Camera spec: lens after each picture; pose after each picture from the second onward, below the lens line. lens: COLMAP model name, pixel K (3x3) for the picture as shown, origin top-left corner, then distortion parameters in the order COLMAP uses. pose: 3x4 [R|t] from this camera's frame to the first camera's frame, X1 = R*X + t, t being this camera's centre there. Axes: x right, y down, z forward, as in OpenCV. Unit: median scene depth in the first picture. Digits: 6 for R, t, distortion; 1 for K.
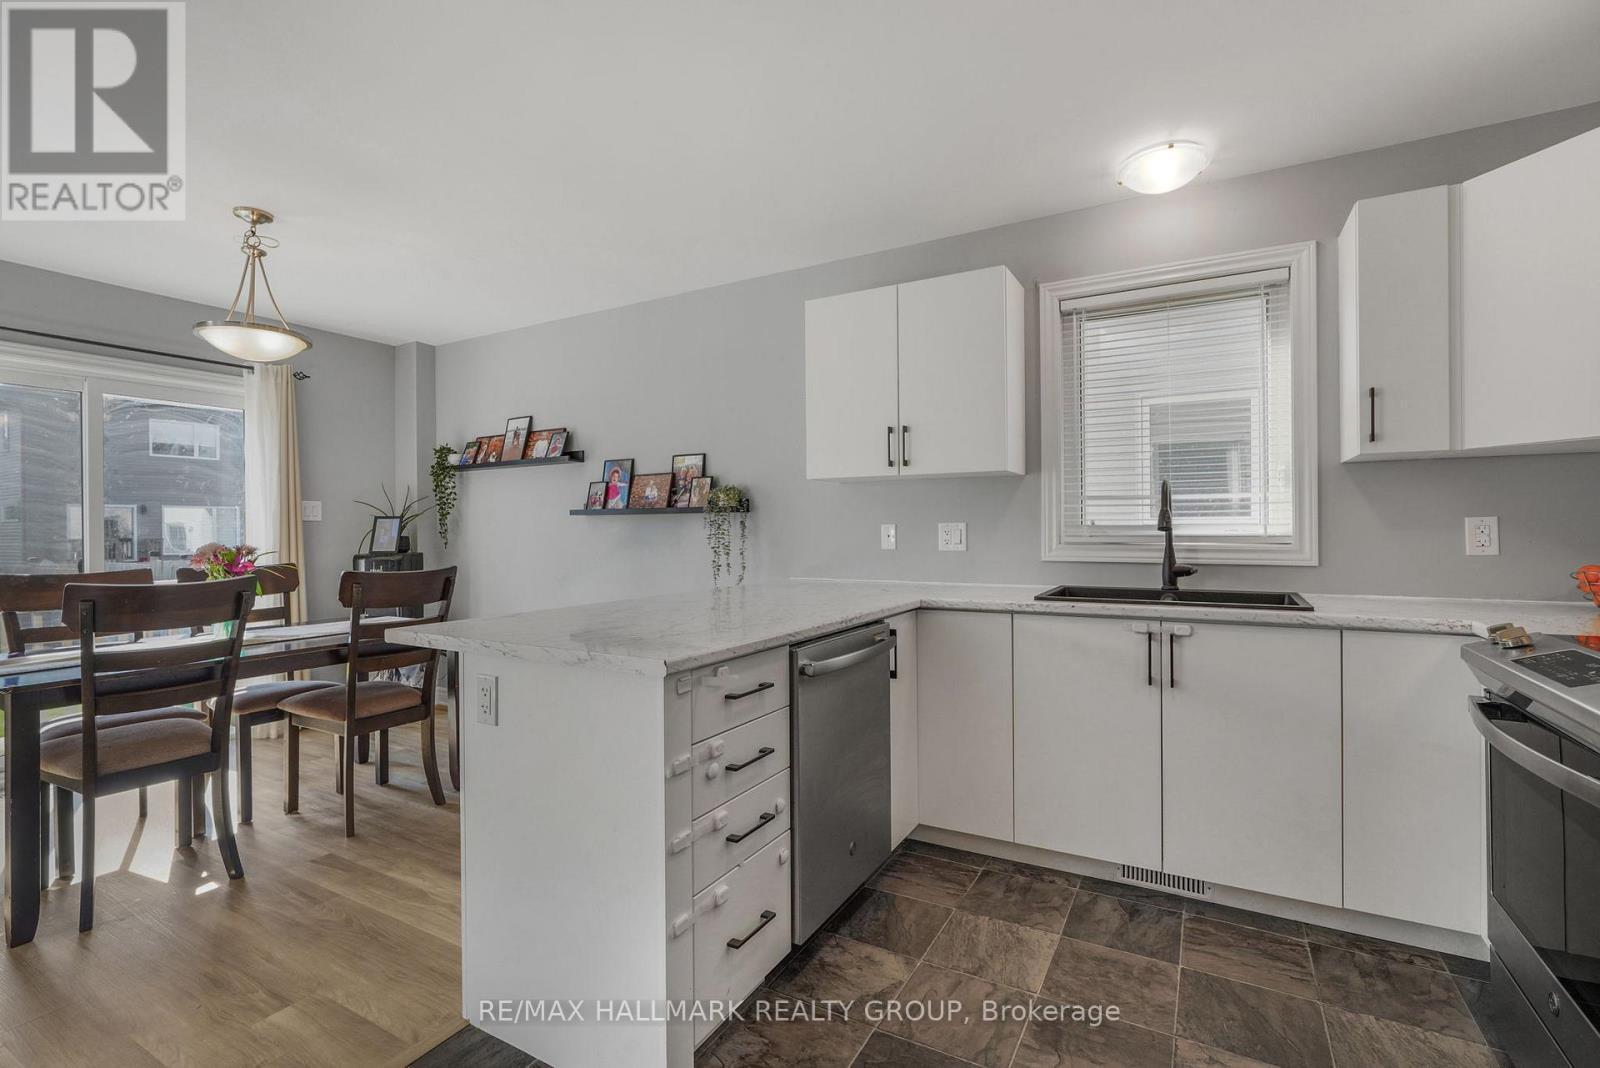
lens RADIAL K [[731.7, 0, 797.2], [0, 731.7, 527.7], [0, 0, 1]] dist [-0.003809, 0.000280]
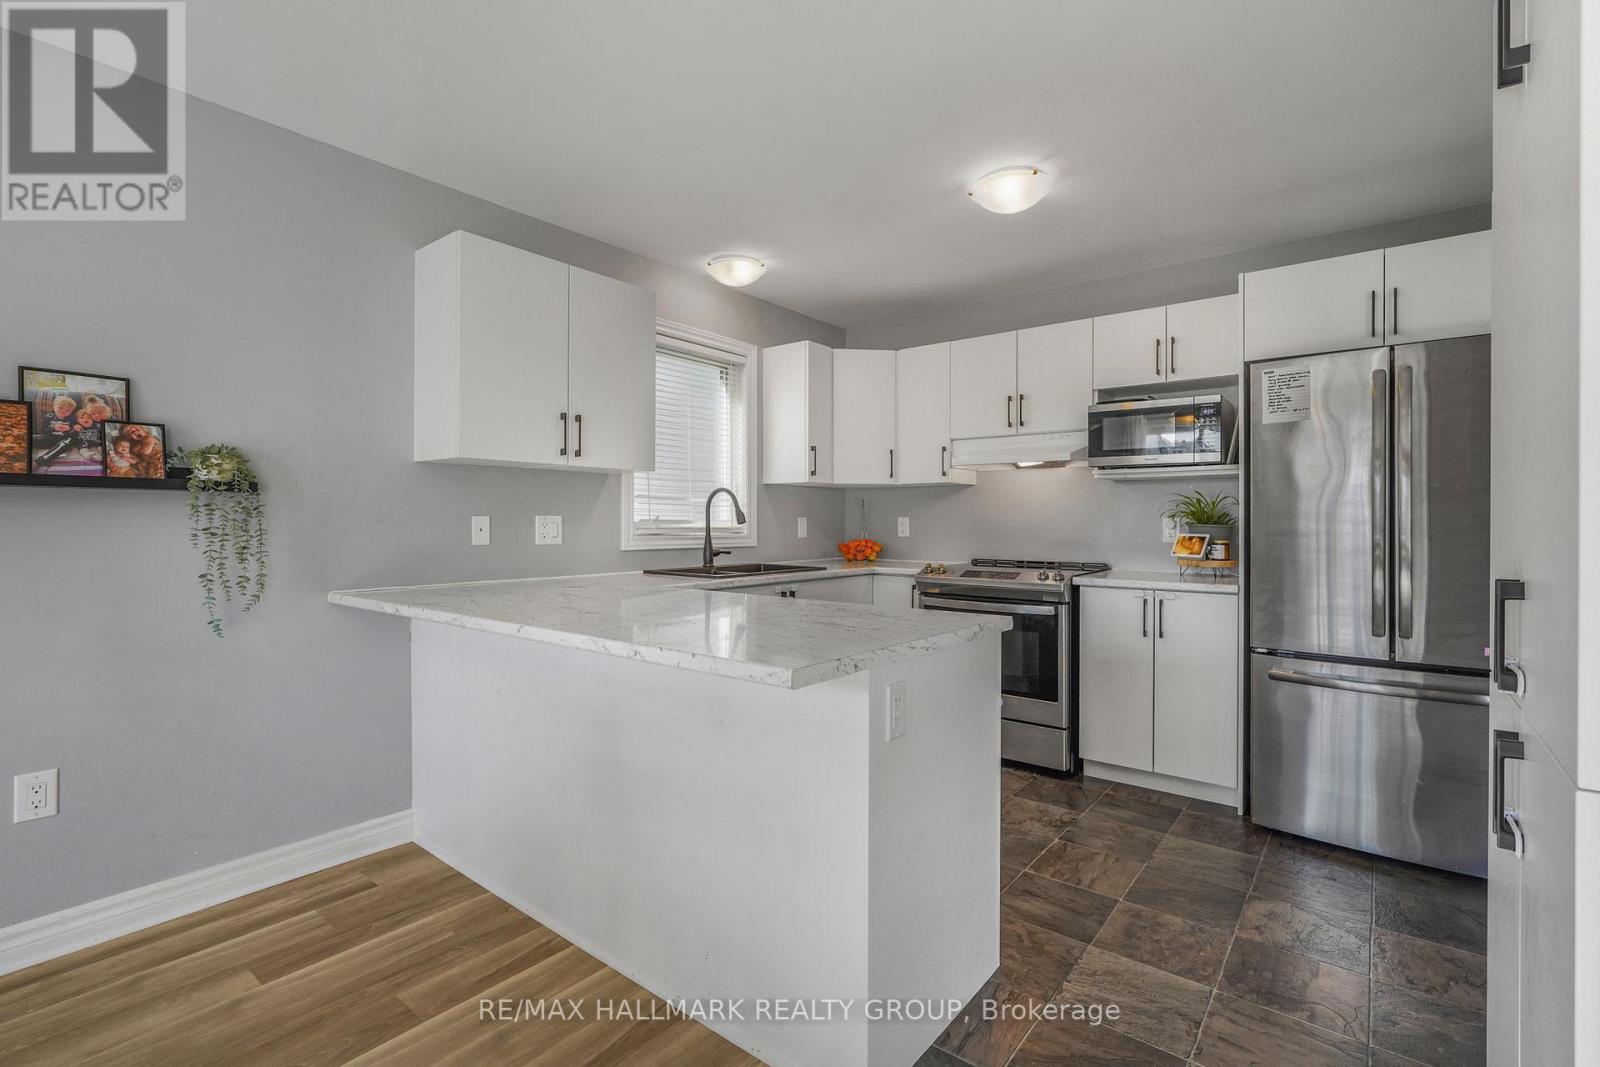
lens RADIAL K [[724.9, 0, 801.3], [0, 724.9, 523.9], [0, 0, 1]] dist [-0.003668, 0.001357]
pose [[0.156776, 0.004017, 0.987626, -0.877061], [-0.003966, 0.999986, -0.003438, 0.007862], [-0.987626, -0.003378, 0.156789, 0.652190]]
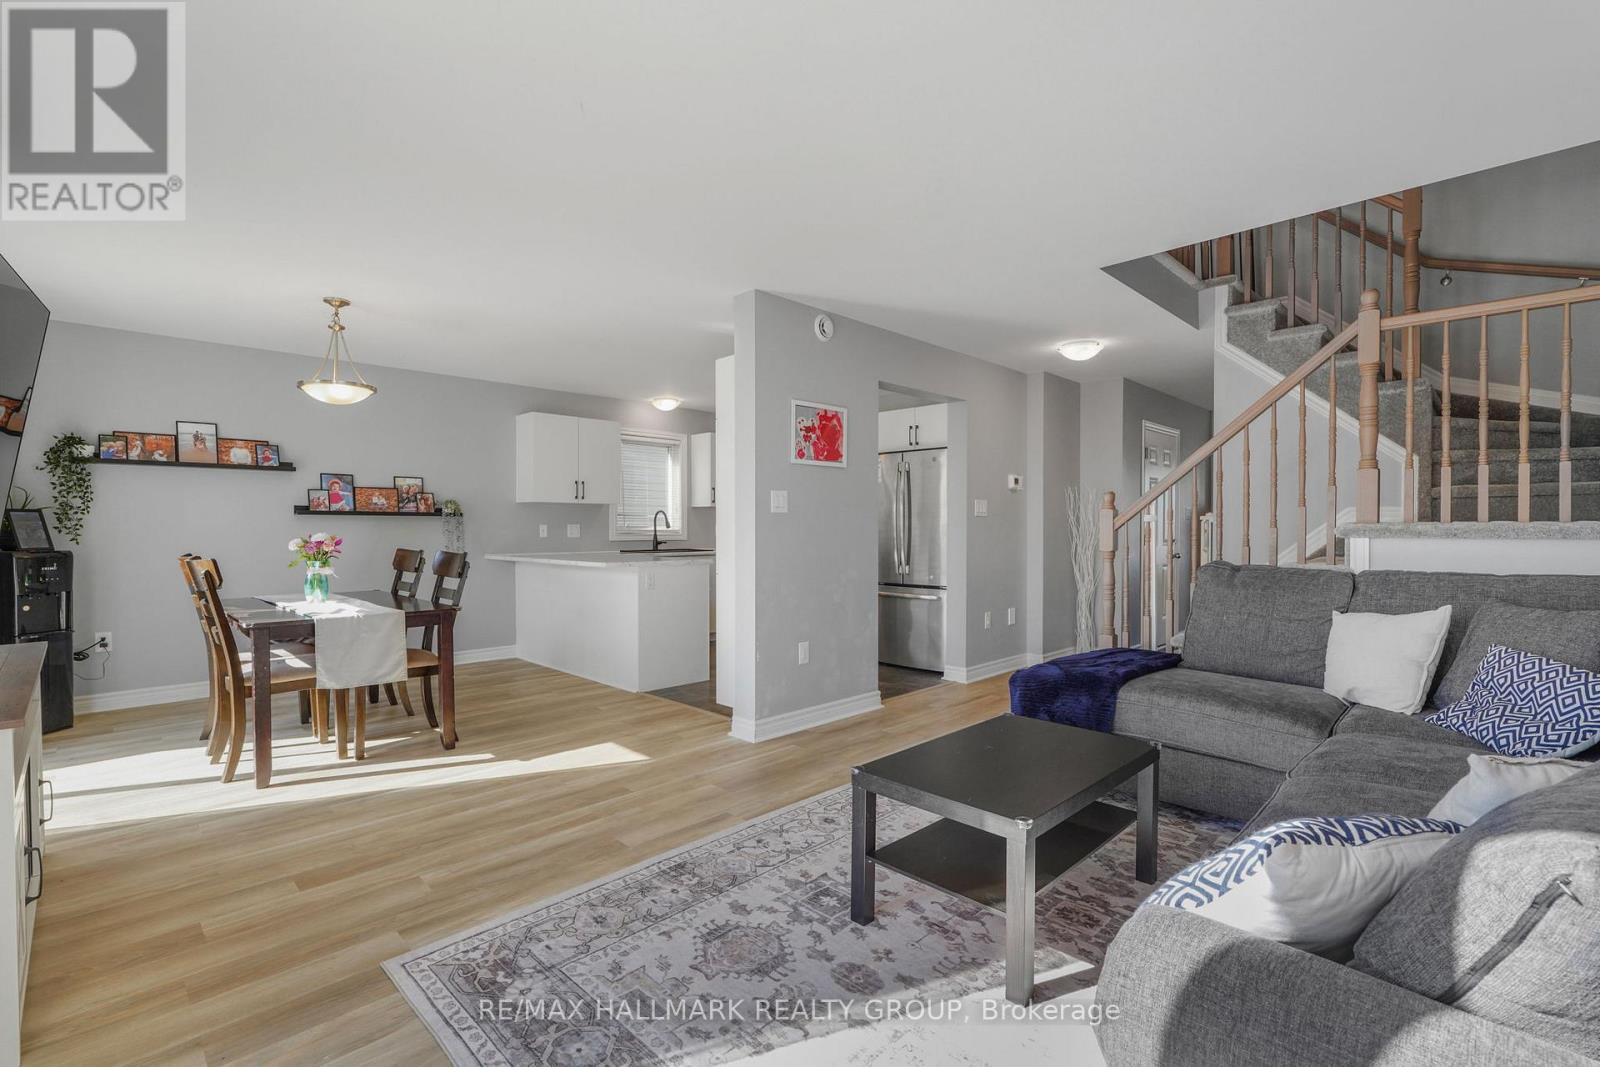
lens RADIAL K [[721.9, 0, 792.7], [0, 721.9, 531.2], [0, 0, 1]] dist [-0.000664, 0.000487]
pose [[0.269871, 0.001487, 0.962895, -2.114844], [-0.002797, 0.999996, -0.000760, 0.016384], [-0.962892, -0.002488, 0.269874, -0.253554]]
